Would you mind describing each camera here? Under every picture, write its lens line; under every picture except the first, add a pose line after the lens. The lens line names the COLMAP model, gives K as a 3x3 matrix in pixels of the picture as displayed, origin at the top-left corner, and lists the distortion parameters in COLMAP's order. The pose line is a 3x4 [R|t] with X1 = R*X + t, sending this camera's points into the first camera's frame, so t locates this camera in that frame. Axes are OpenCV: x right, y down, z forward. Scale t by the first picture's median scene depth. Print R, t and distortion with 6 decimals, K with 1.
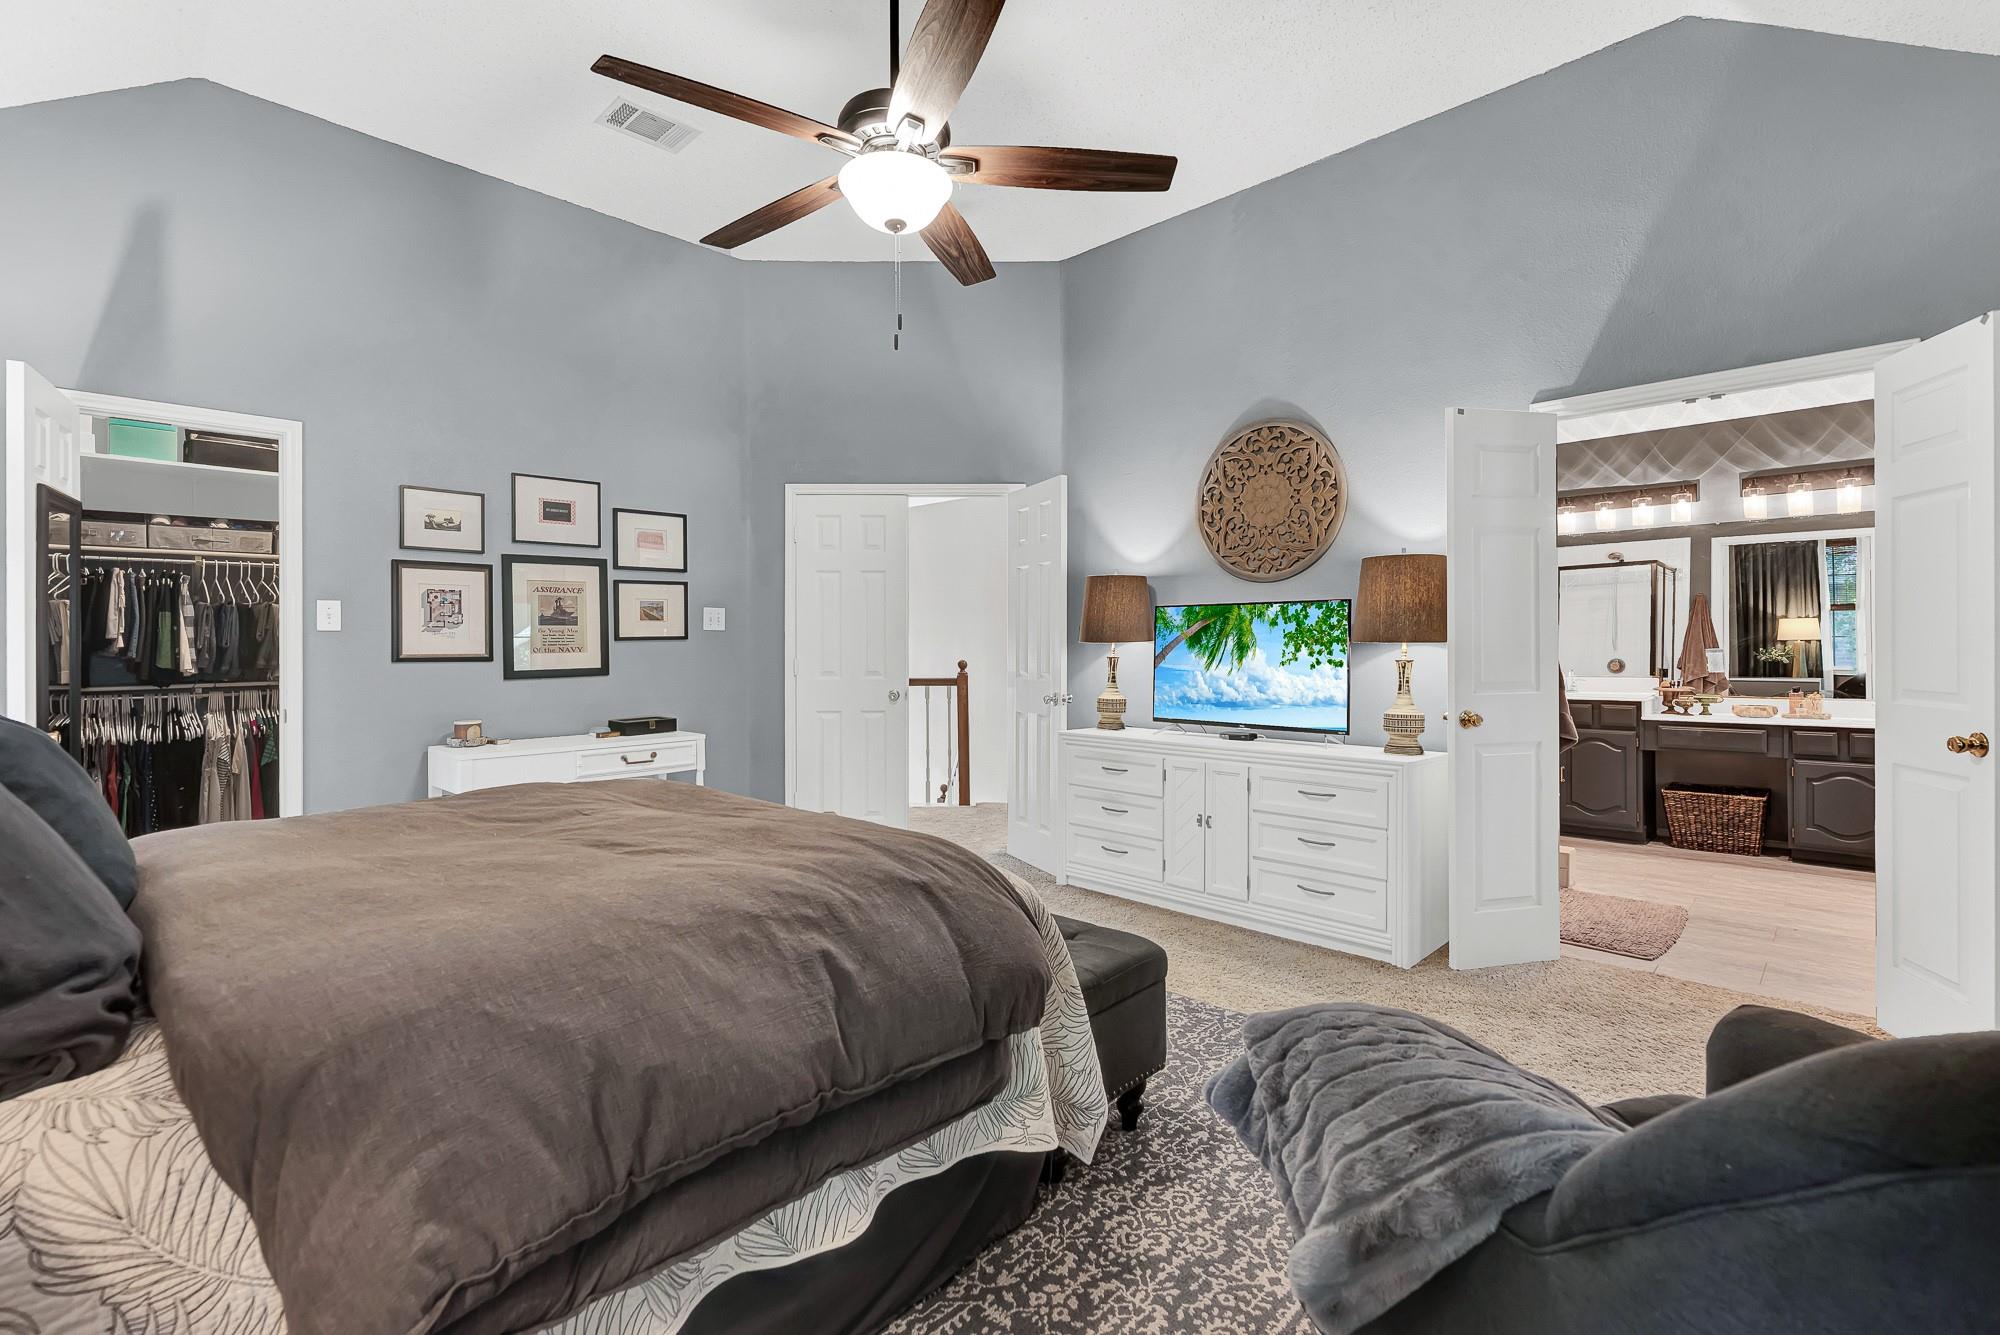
lens RADIAL K [[890.7, 0, 1001.7], [0, 890.7, 662.4], [0, 0, 1]] dist [-0.003993, -0.000332]
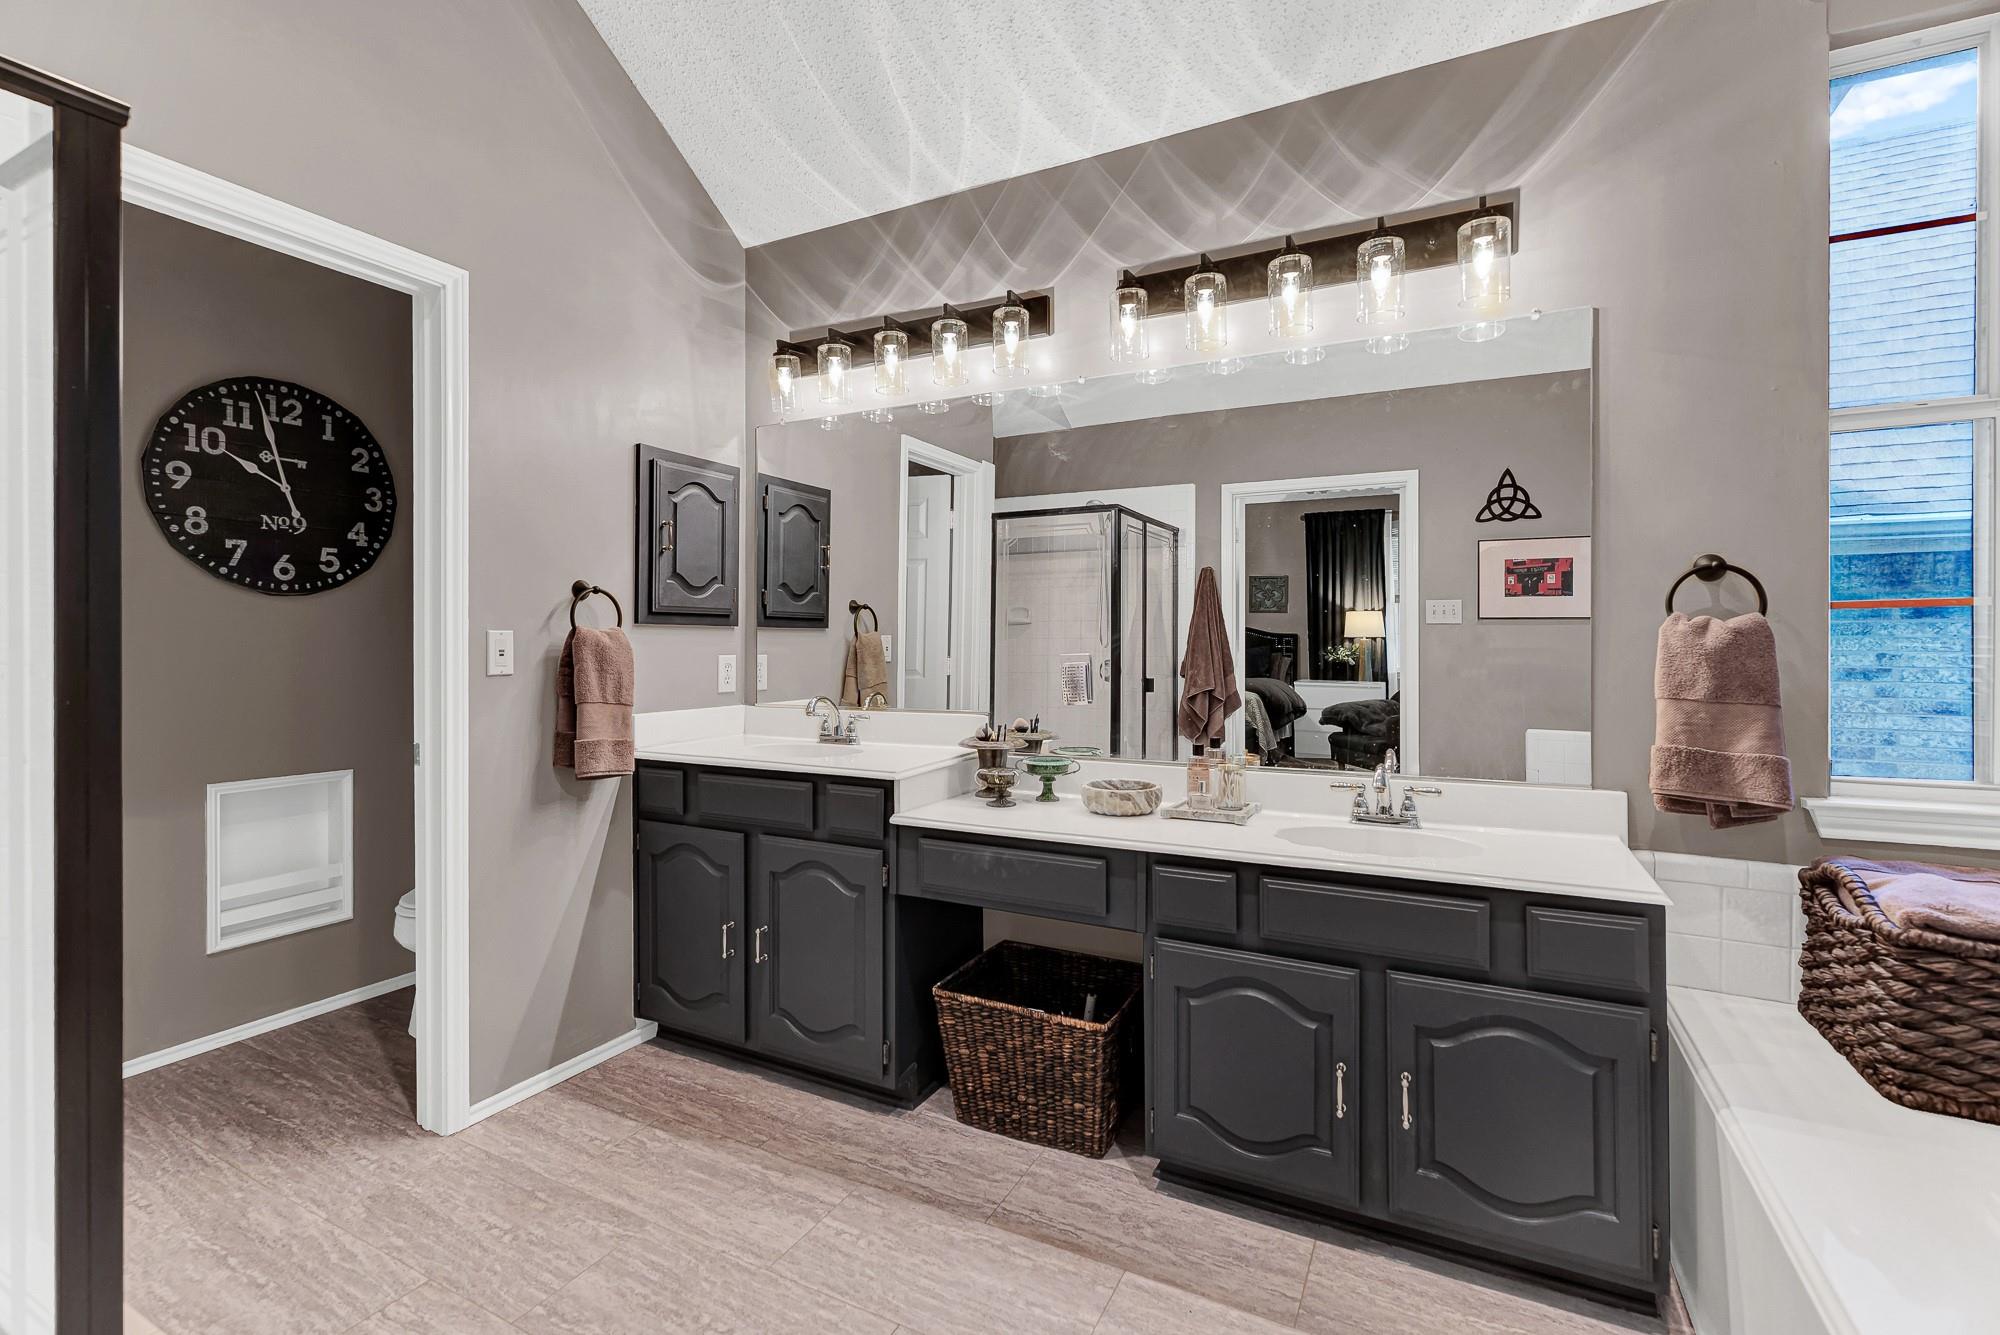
lens RADIAL K [[890.7, 0, 1001.4], [0, 890.7, 663.2], [0, 0, 1]] dist [-0.003993, -0.000332]
pose [[0.957419, -0.000221, 0.288703, 0.627071], [-0.002653, 0.999951, 0.009565, -0.015020], [-0.288691, -0.009923, 0.957371, 0.563734]]
